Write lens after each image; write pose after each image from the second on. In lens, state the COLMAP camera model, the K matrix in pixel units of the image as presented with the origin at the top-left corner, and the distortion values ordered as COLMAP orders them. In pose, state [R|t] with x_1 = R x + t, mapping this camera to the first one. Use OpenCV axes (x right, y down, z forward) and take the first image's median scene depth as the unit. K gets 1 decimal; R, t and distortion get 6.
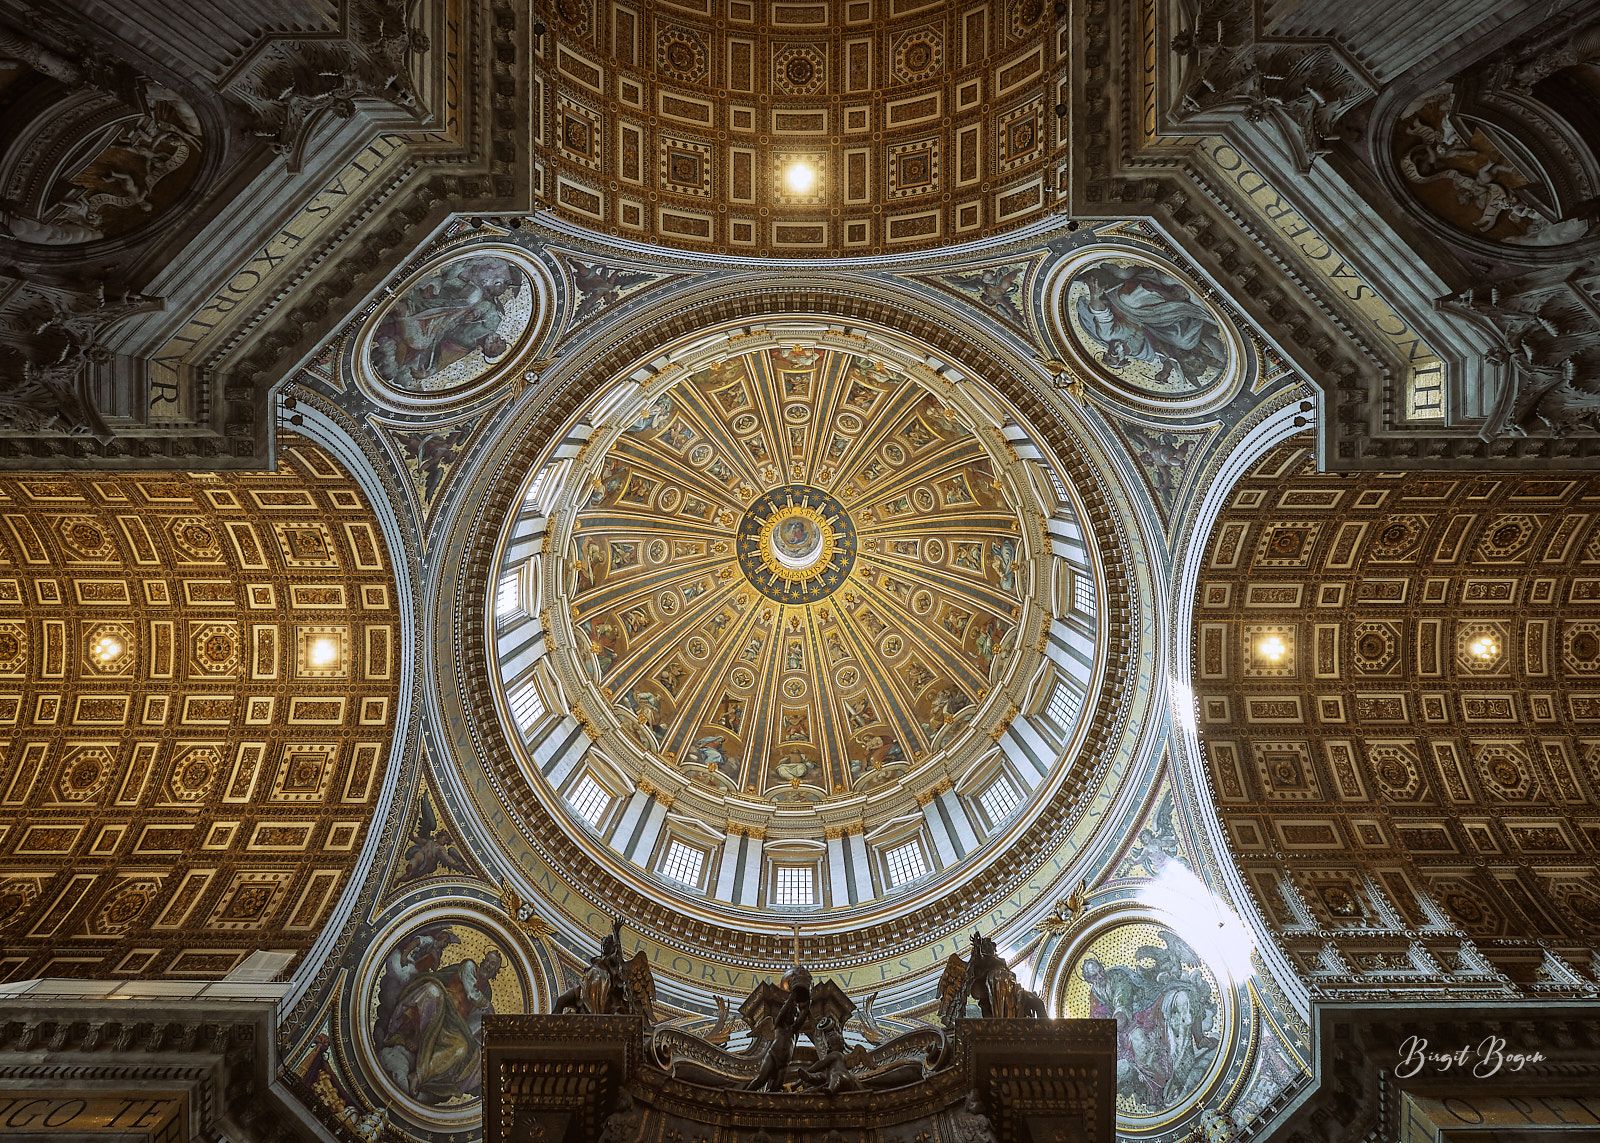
lens RADIAL K [[795.3, 0, 793.5], [0, 795.3, 466.9], [0, 0, 1]] dist [0.001411, -0.004083]
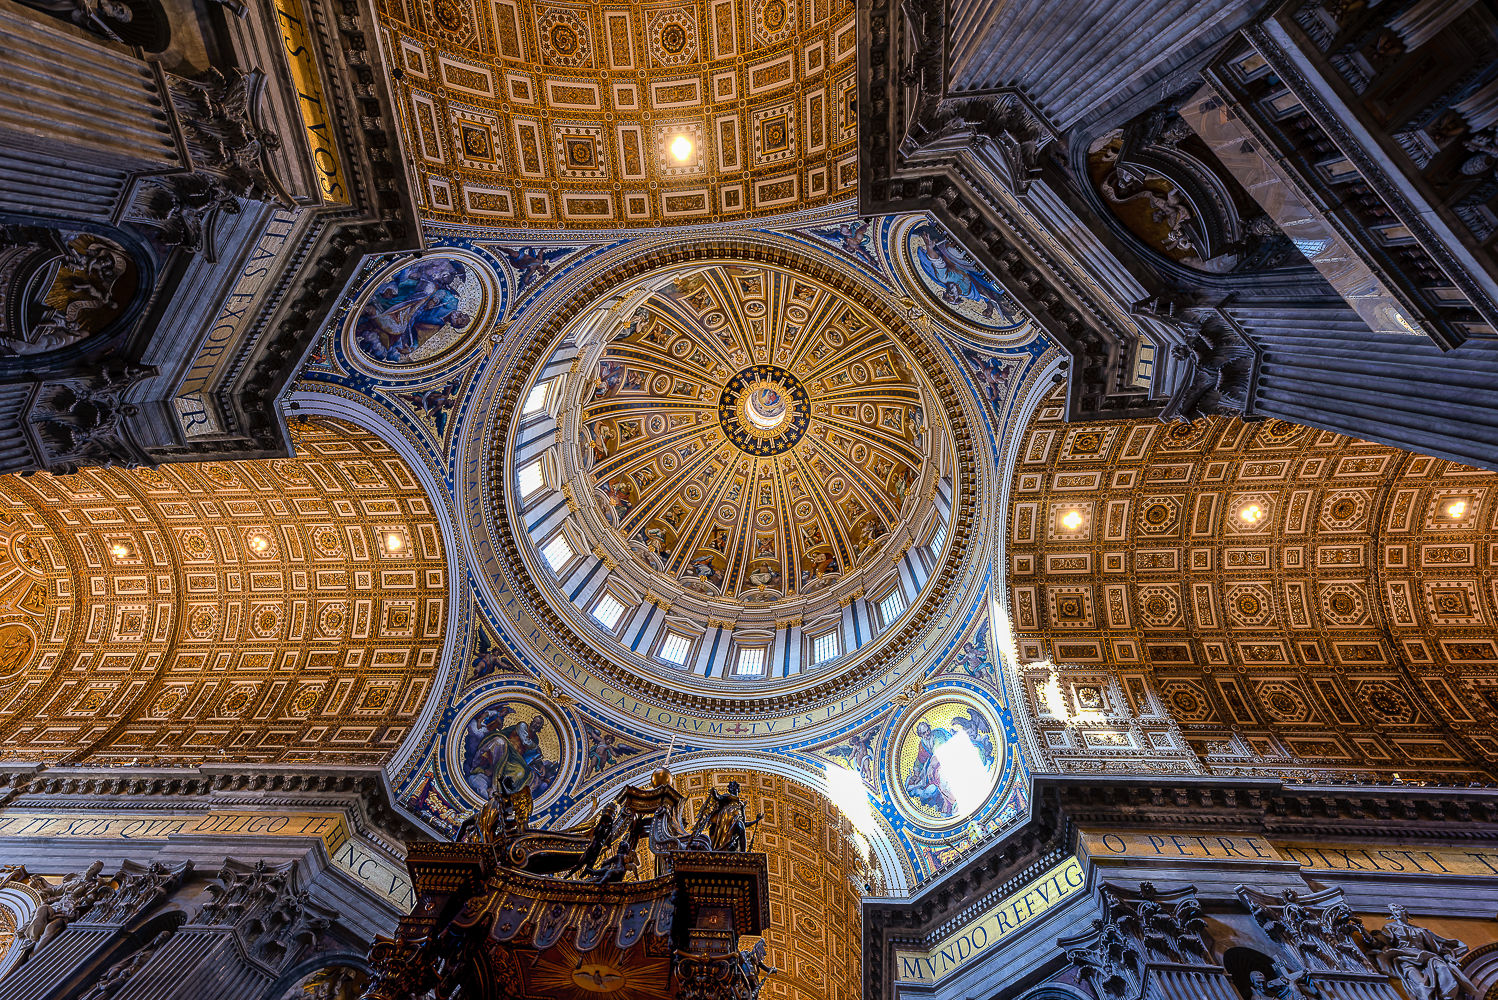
lens RADIAL K [[613.9, 0, 748.2], [0, 613.9, 503.6], [0, 0, 1]] dist [0.004781, 0.001180]
pose [[0.993648, -0.033711, -0.107364, 0.183865], [0.064197, 0.953405, 0.294784, -0.128468], [0.092424, -0.299805, 0.949513, 0.002289]]
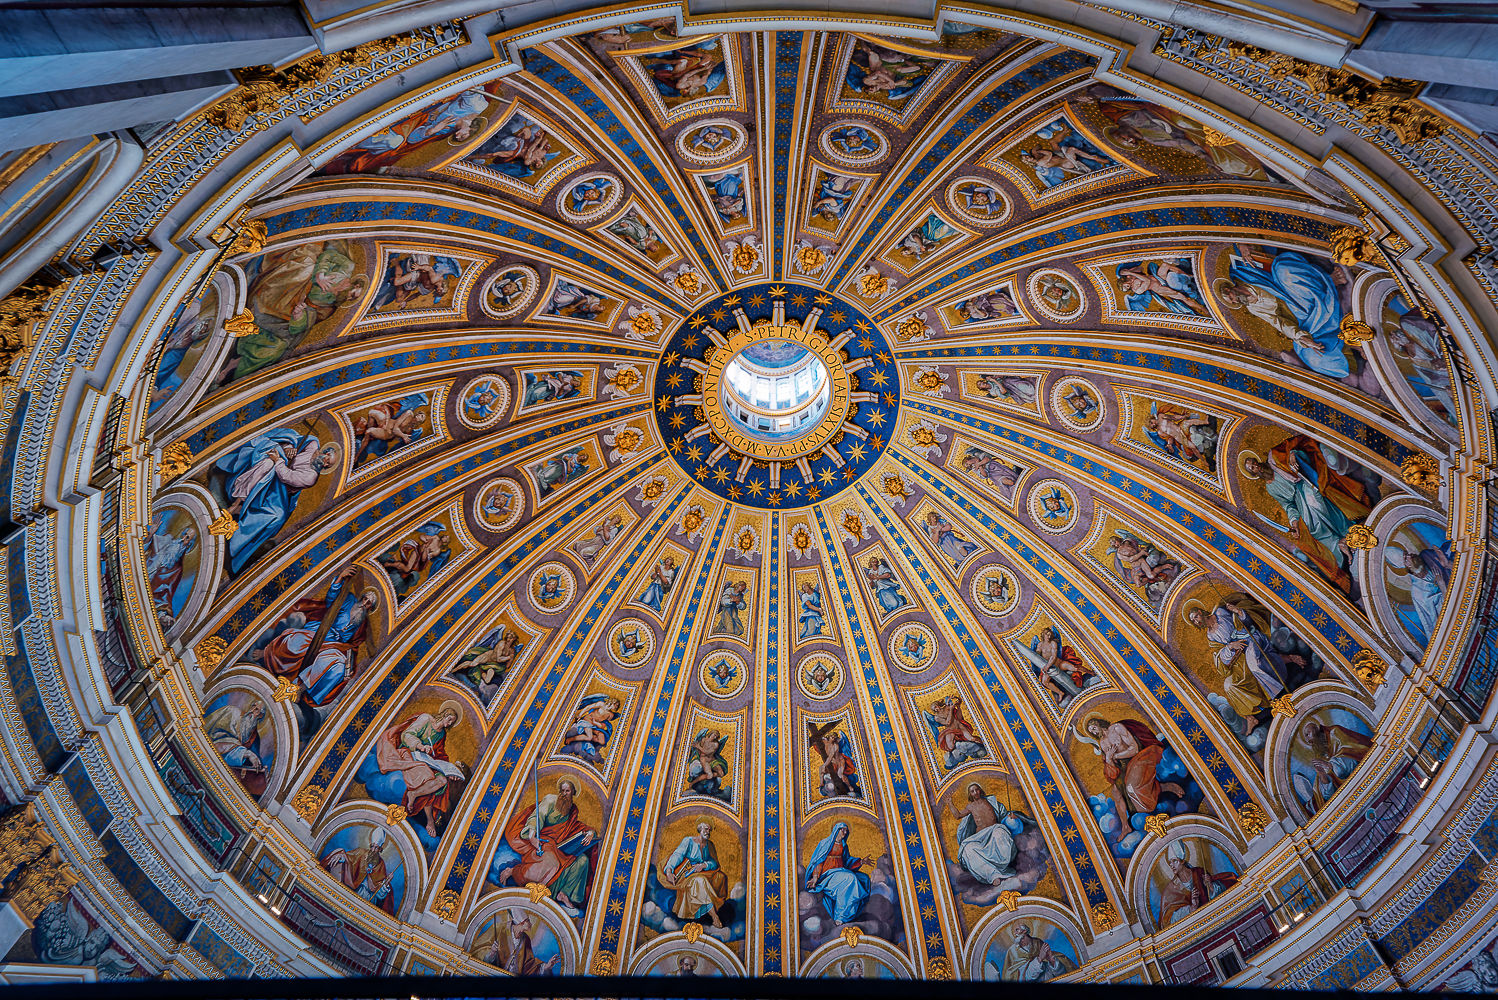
lens RADIAL K [[814.5, 0, 747.5], [0, 814.5, 497.5], [0, 0, 1]] dist [-0.000563, 0.000261]
pose [[0.830456, -0.470556, -0.298193, 0.255530], [0.556708, 0.720658, 0.413193, -0.178013], [0.020465, -0.509145, 0.860437, 1.232280]]
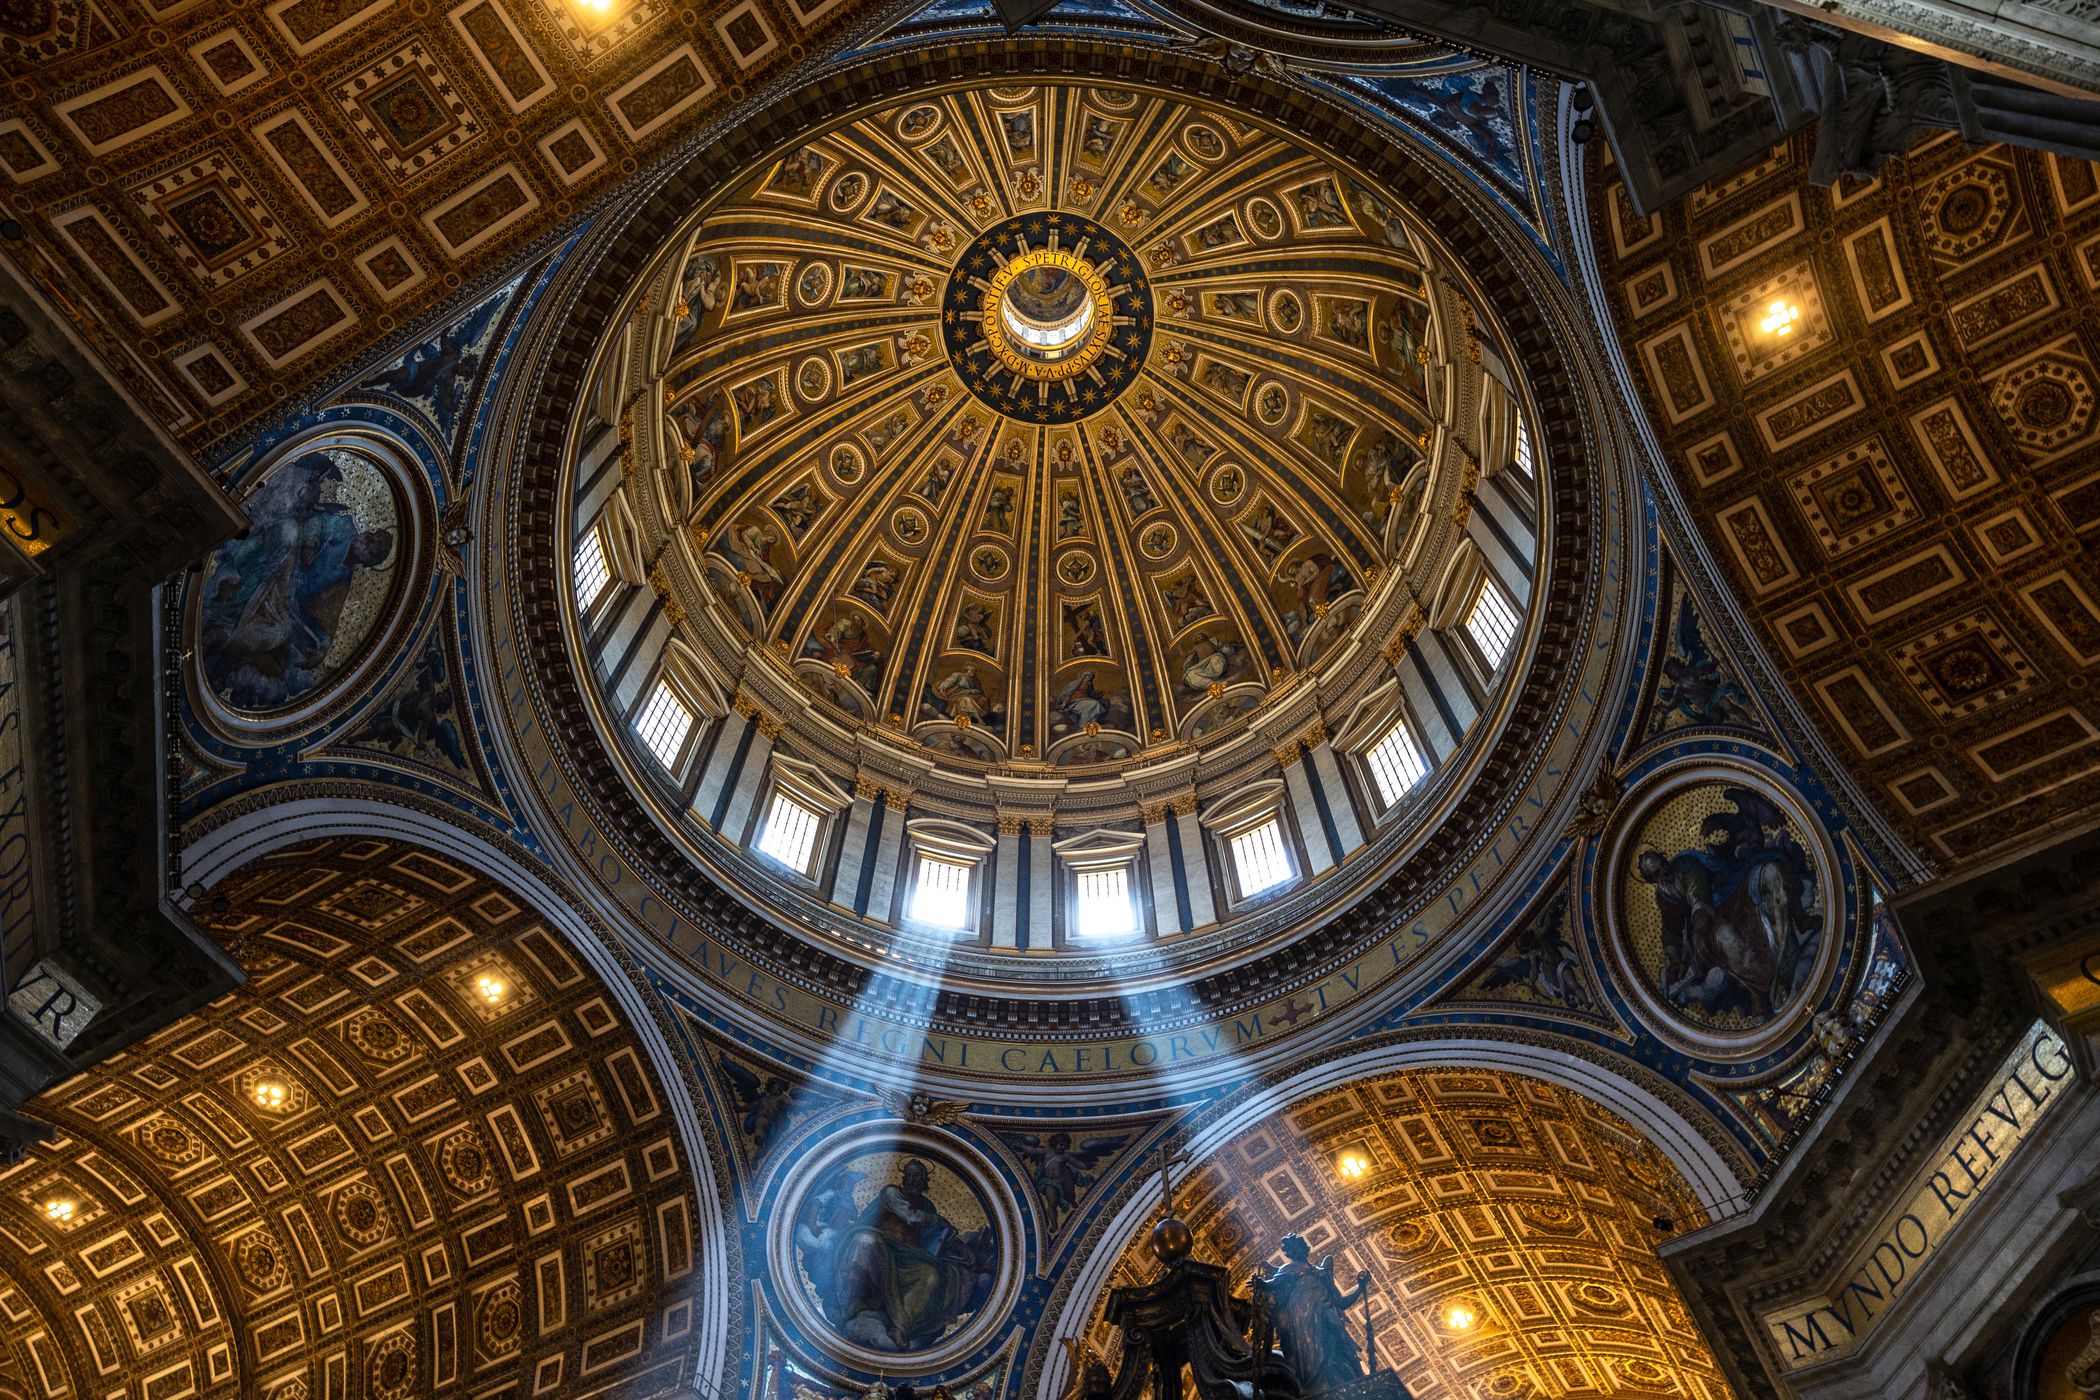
lens RADIAL K [[1390.8, 0, 1036.7], [0, 1390.8, 687.0], [0, 0, 1]] dist [-0.003075, 0.003794]
pose [[0.862311, -0.447316, -0.237337, 0.264775], [0.506364, 0.765337, 0.397309, -0.230121], [0.003920, -0.462783, 0.886463, 0.000892]]
